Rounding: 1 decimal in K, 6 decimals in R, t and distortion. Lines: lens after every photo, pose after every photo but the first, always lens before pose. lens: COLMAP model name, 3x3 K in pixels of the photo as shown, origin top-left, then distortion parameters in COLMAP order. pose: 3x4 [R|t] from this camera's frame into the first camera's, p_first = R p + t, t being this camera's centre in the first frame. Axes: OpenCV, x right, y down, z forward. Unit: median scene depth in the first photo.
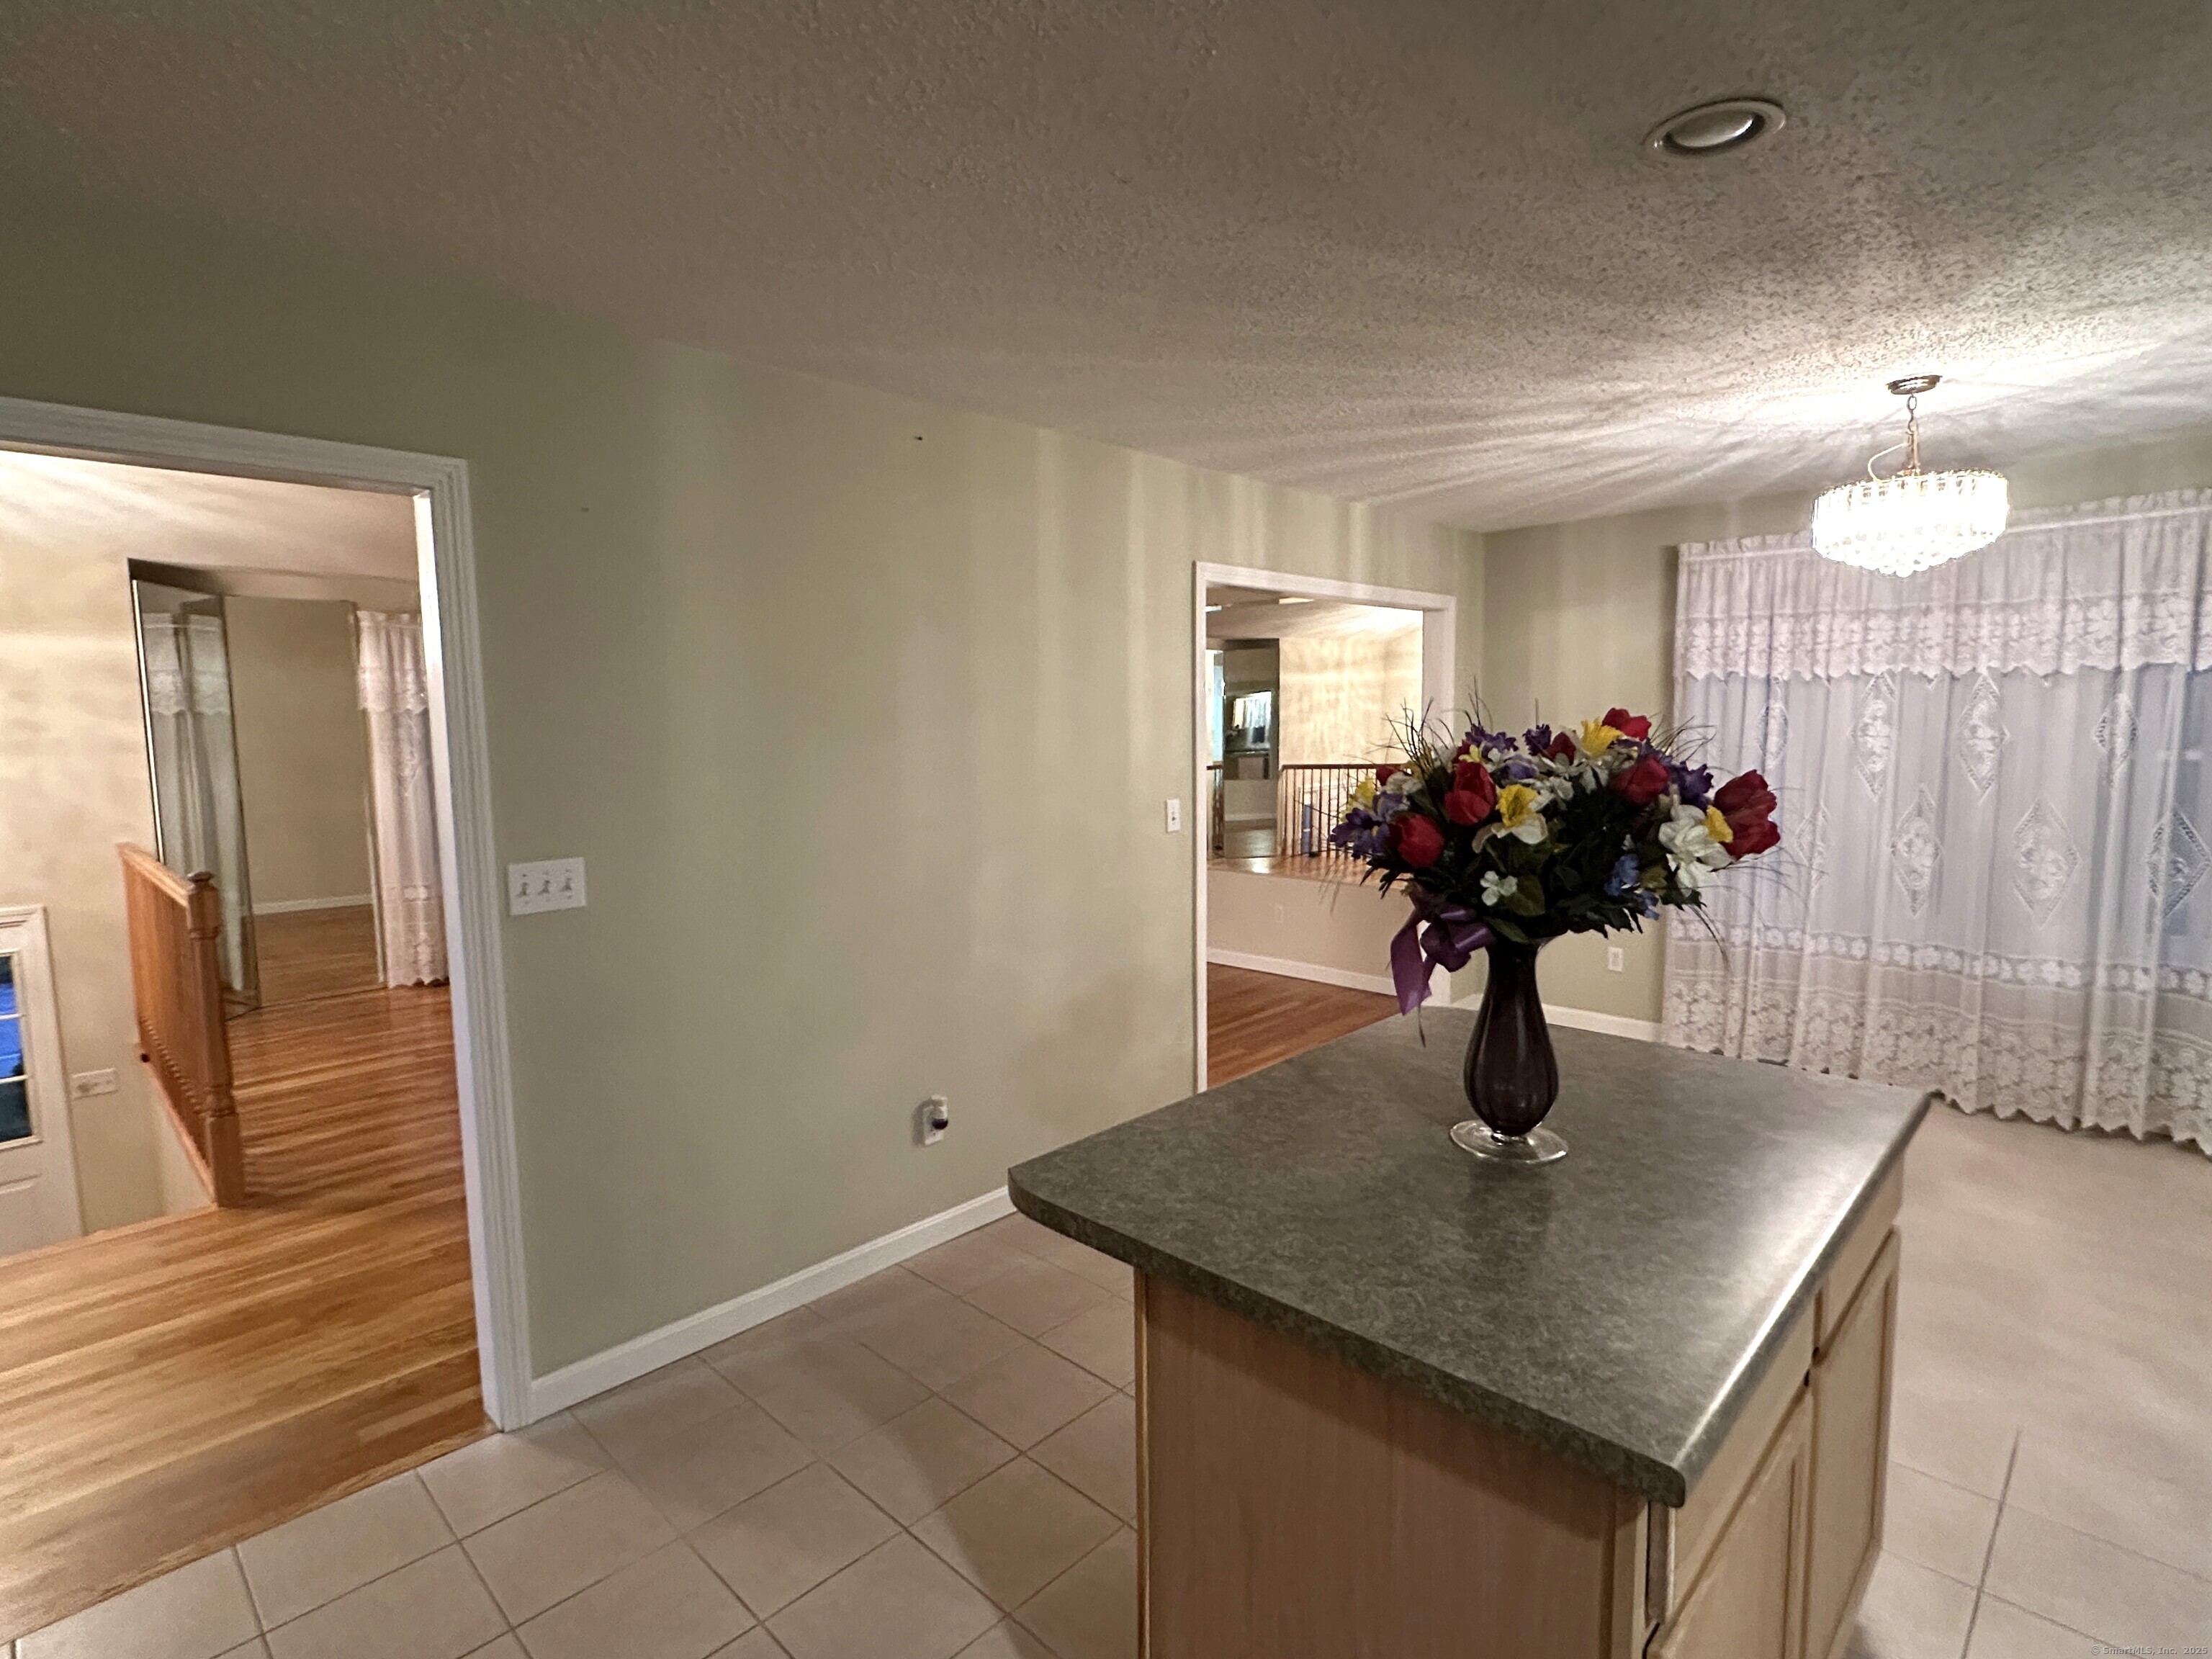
lens RADIAL K [[1115.2, 0, 1105.1], [0, 1115.2, 823.0], [0, 0, 1]] dist [-0.002175, -0.000179]
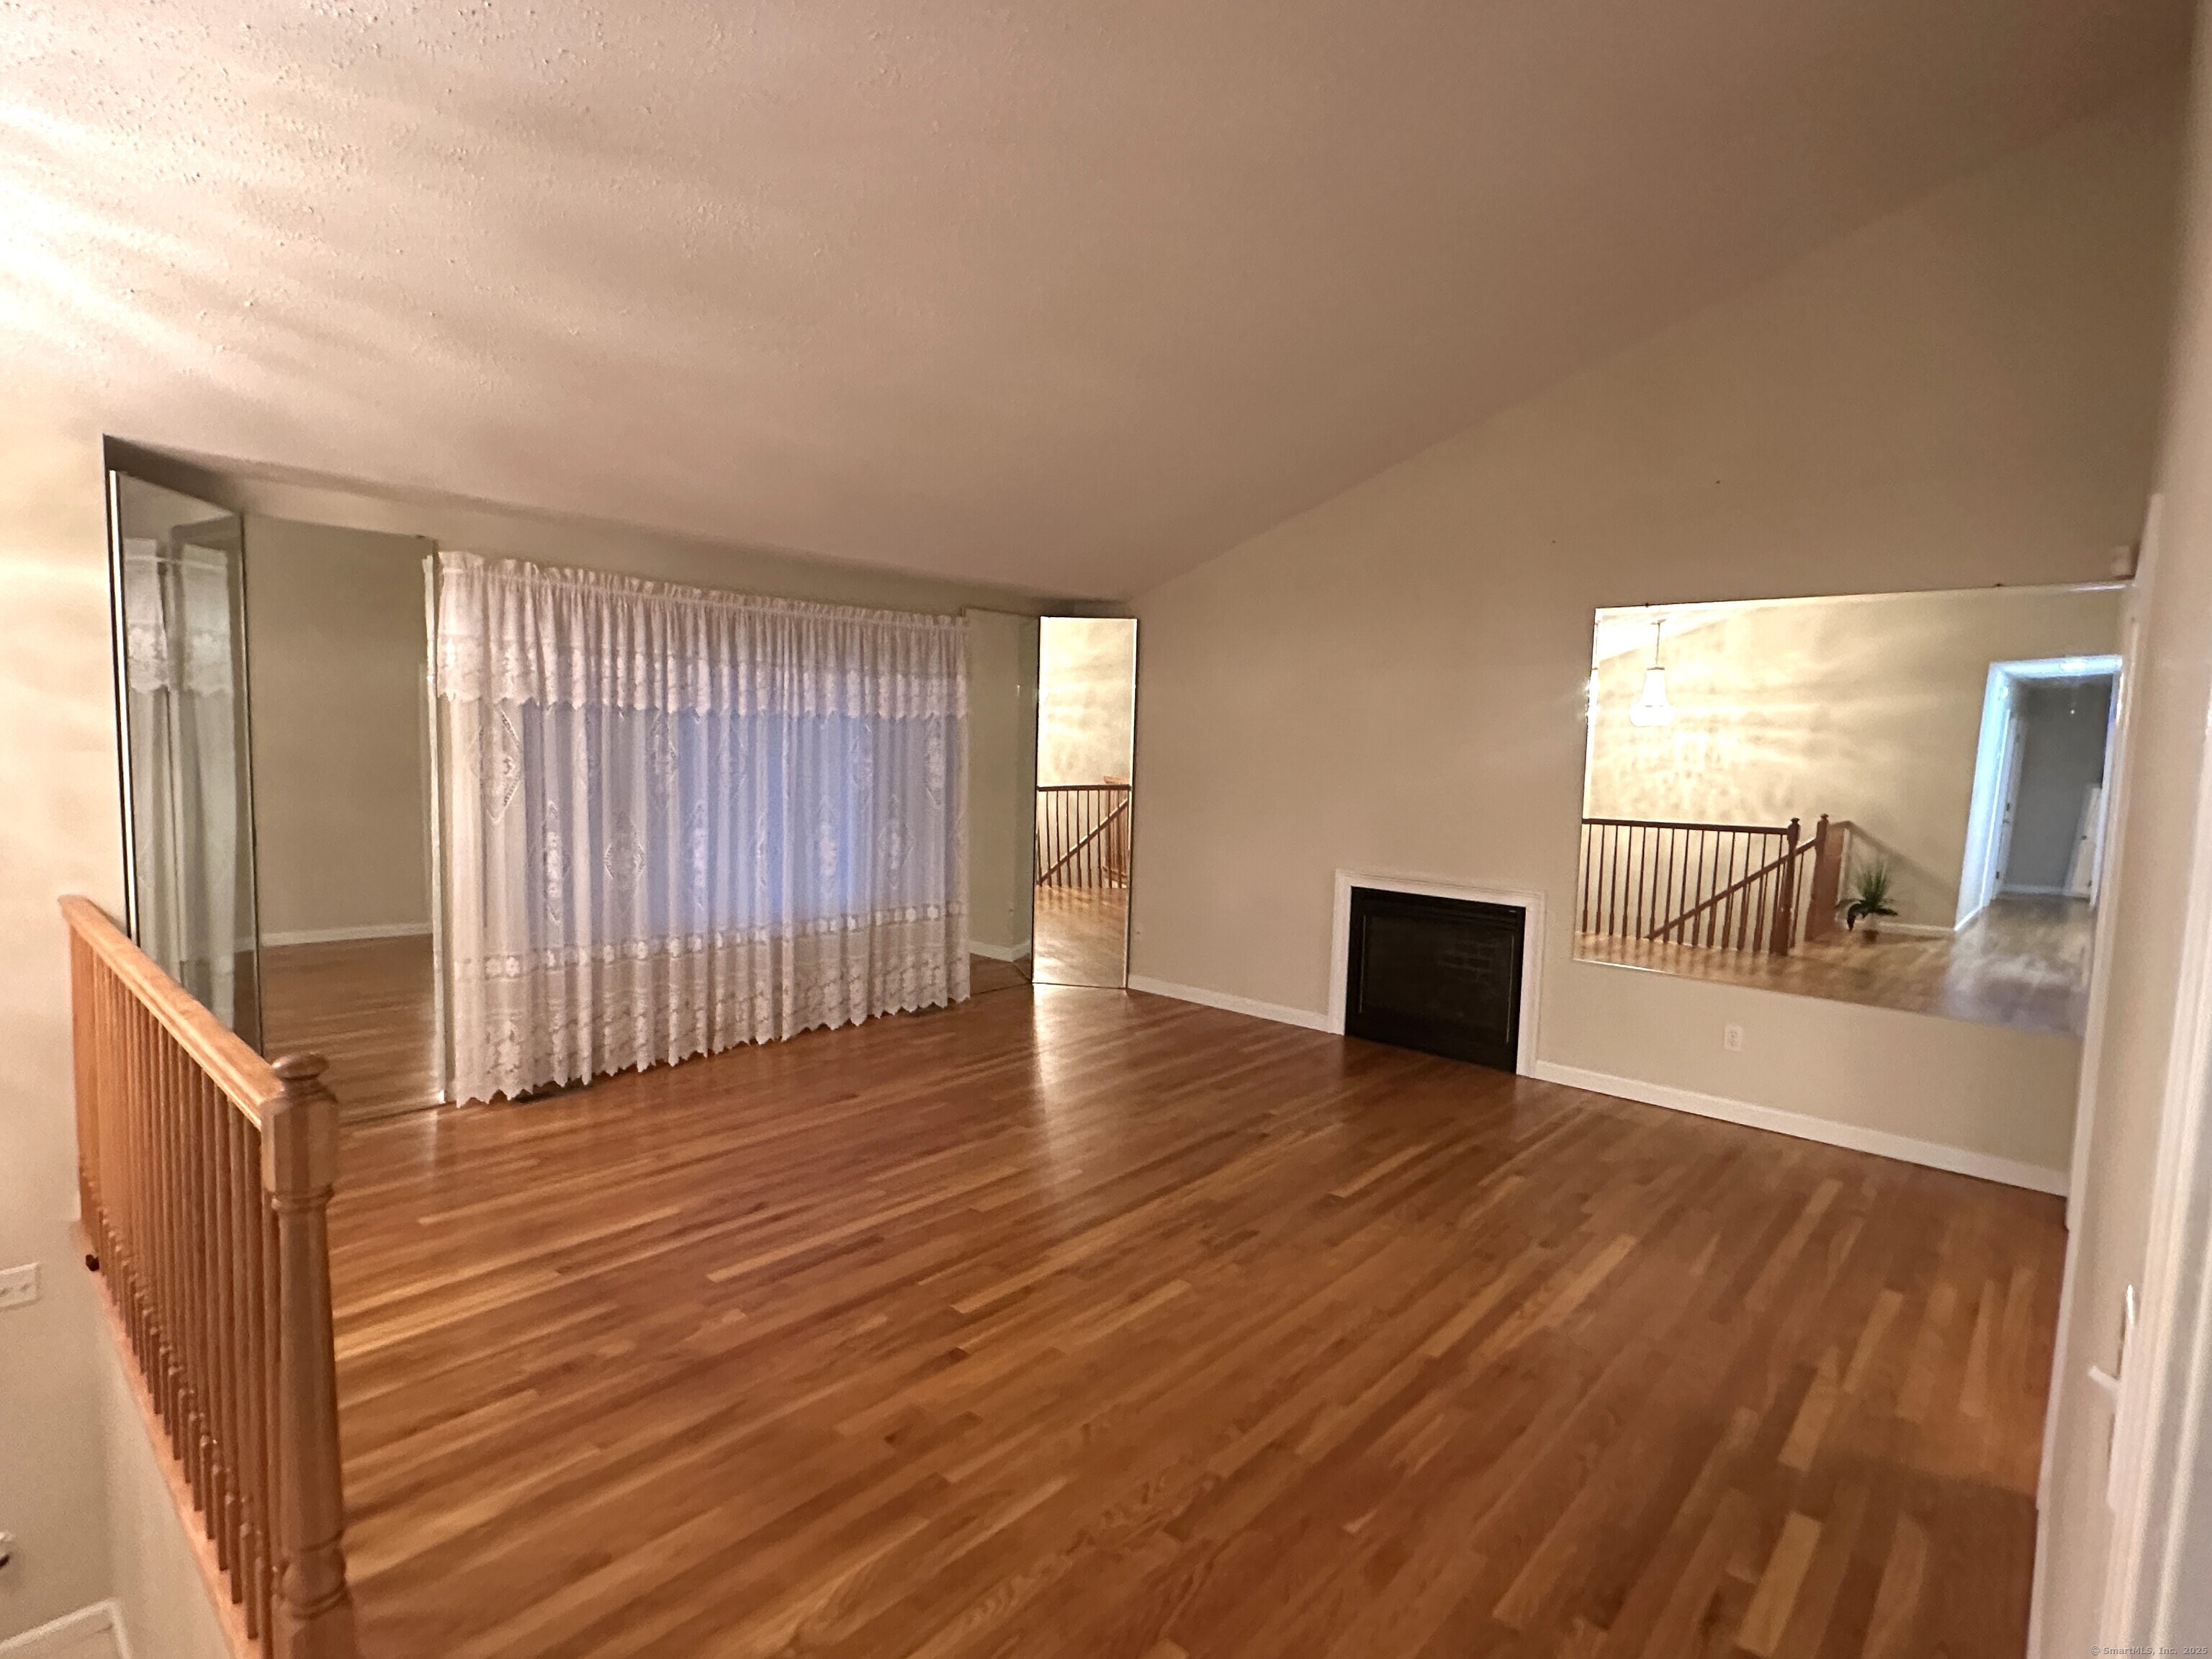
lens RADIAL K [[1114.0, 0, 1105.5], [0, 1114.0, 827.3], [0, 0, 1]] dist [-0.000727, -0.000334]
pose [[0.998341, 0.038753, 0.042583, -0.289189], [-0.038072, 0.999136, -0.016692, -0.026556], [-0.043193, 0.015043, 0.998953, 0.307229]]
